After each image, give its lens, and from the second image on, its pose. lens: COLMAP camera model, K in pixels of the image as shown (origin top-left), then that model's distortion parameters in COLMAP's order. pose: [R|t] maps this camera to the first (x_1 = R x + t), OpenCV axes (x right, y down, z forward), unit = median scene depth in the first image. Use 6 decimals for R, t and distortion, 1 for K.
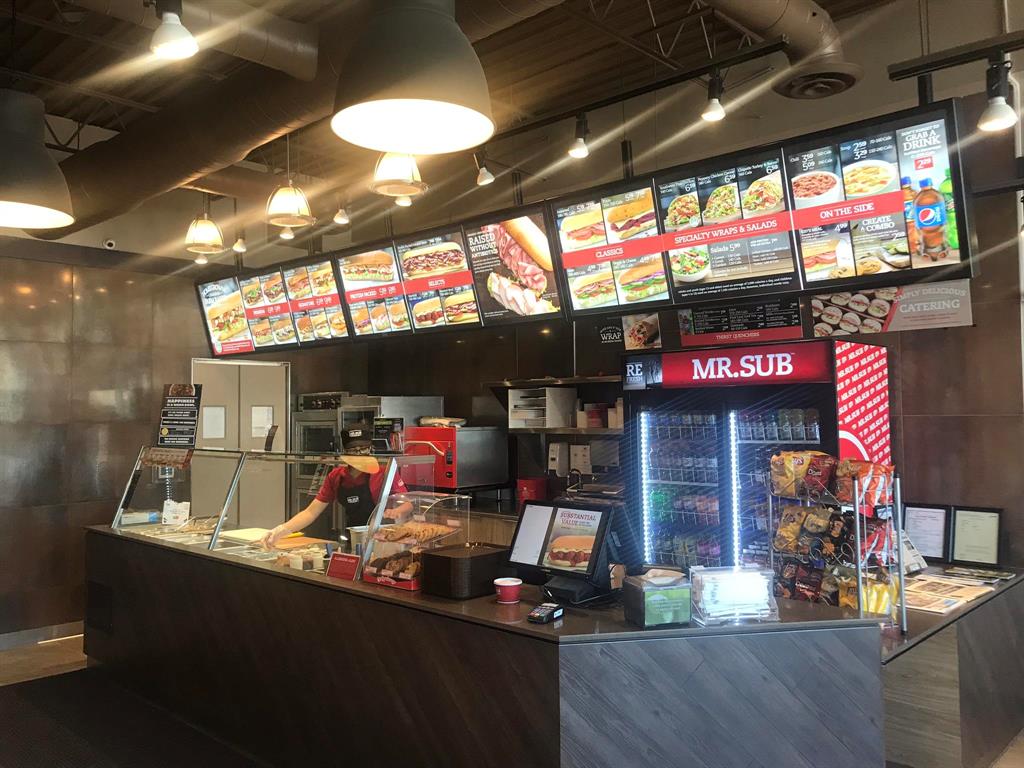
lens RADIAL K [[821.7, 0, 512.0], [0, 821.7, 384.0], [0, 0, 1]] dist [0.182292, -0.000800]
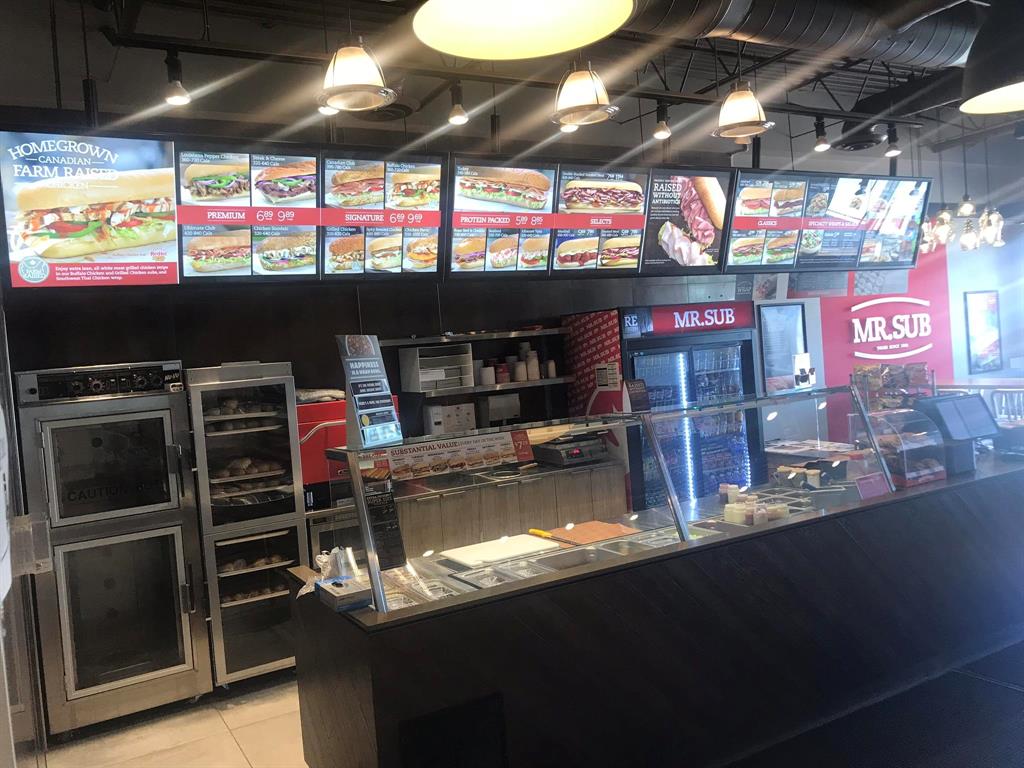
lens RADIAL K [[864.7, 0, 512.0], [0, 864.7, 384.0], [0, 0, 1]] dist [0.110000, -0.160821]
pose [[0.259868, -0.049929, 0.964353, -1.106853], [0.040934, 0.998334, 0.040658, 0.015275], [-0.964776, 0.028909, 0.261479, 0.885523]]
